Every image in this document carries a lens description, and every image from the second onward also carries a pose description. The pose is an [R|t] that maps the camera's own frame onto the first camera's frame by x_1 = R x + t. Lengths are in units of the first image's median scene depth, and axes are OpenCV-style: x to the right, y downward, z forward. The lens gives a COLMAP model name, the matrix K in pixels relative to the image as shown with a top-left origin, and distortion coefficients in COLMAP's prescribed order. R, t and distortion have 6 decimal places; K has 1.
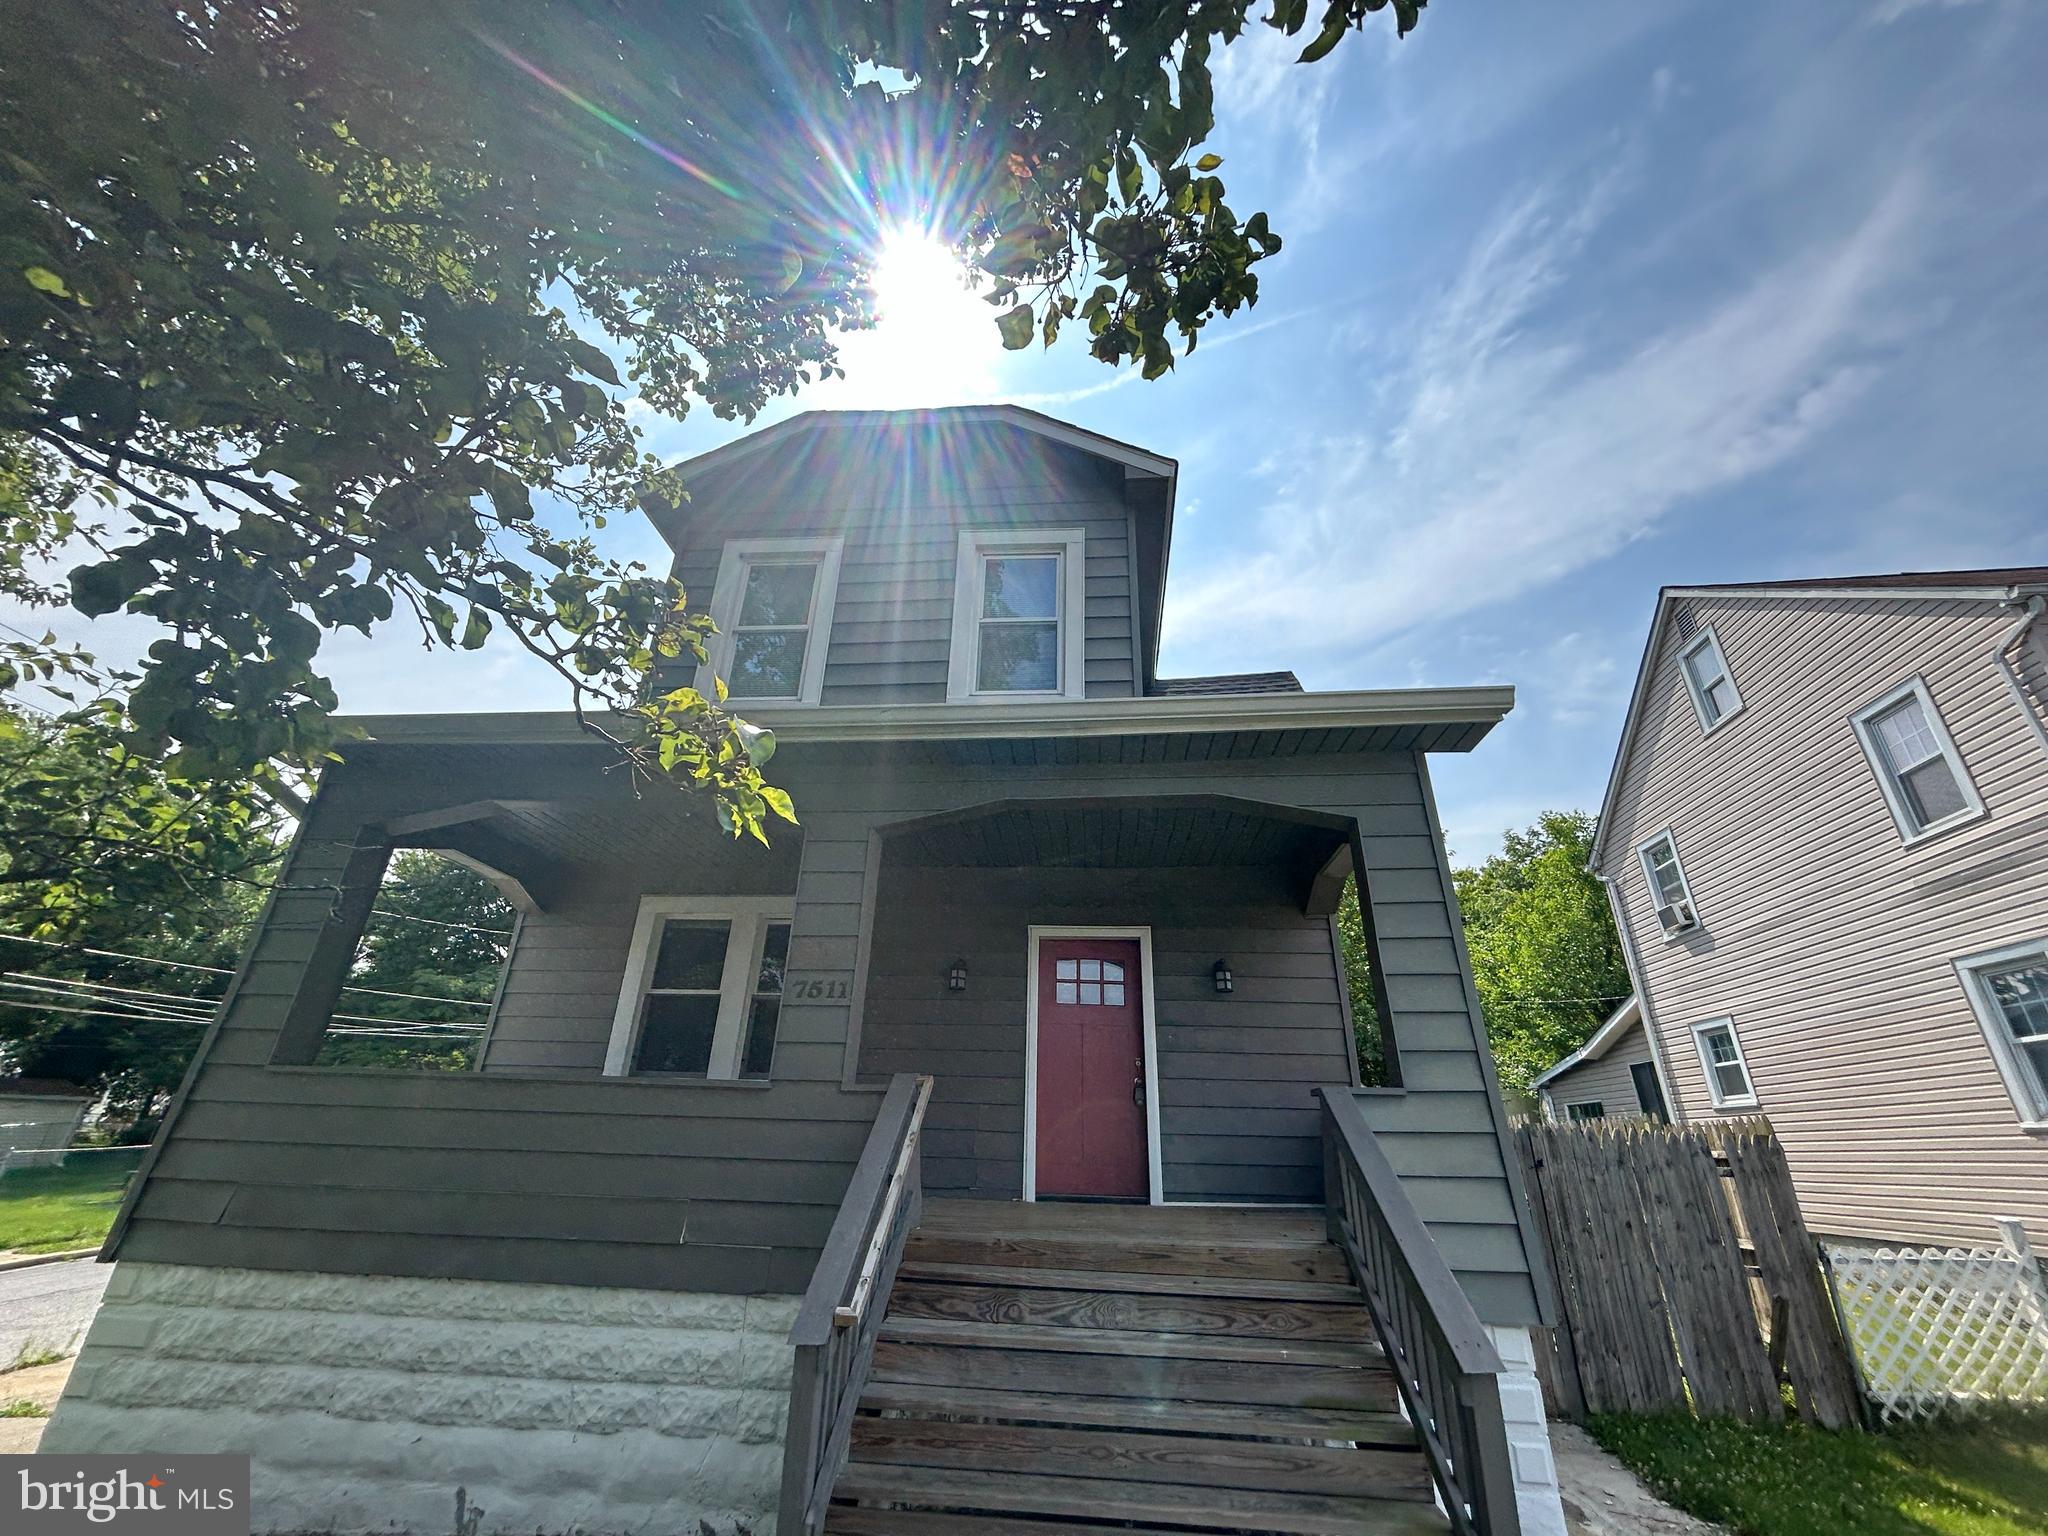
lens RADIAL K [[833.9, 0, 1035.2], [0, 833.9, 776.8], [0, 0, 1]] dist [0.003244, -0.000359]
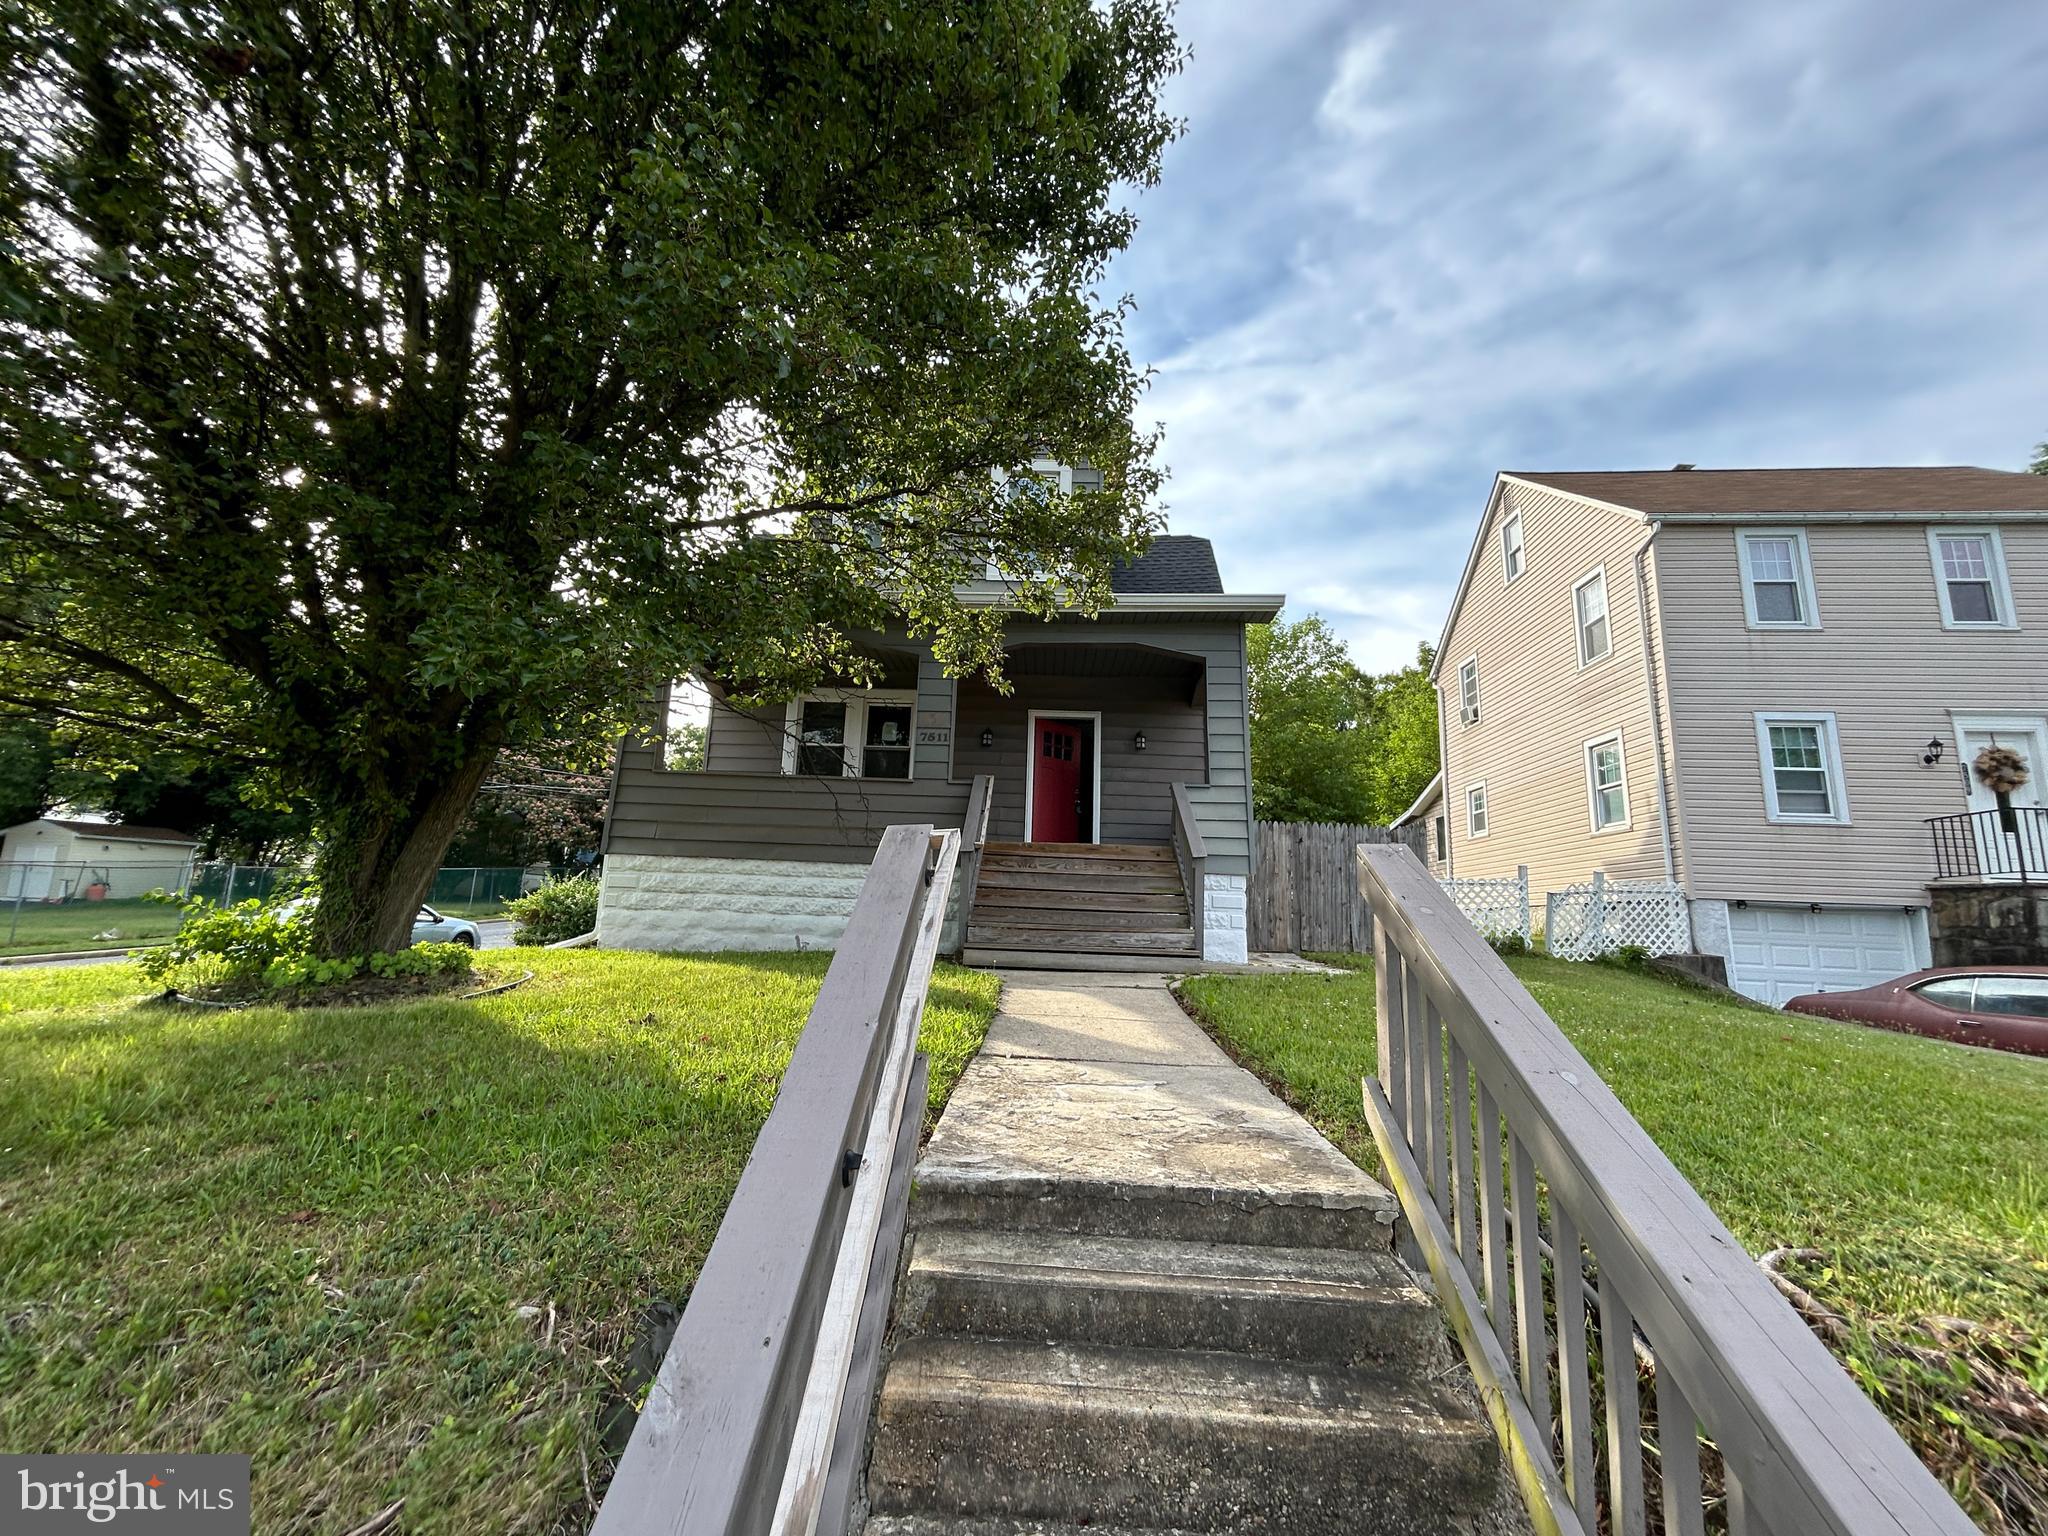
lens RADIAL K [[833.9, 0, 1028.5], [0, 833.9, 773.1], [0, 0, 1]] dist [0.003244, -0.000359]
pose [[0.999106, 0.018817, 0.037844, -0.074249], [-0.027432, 0.969893, 0.241982, -0.112409], [-0.032151, -0.242804, 0.969542, -0.709952]]
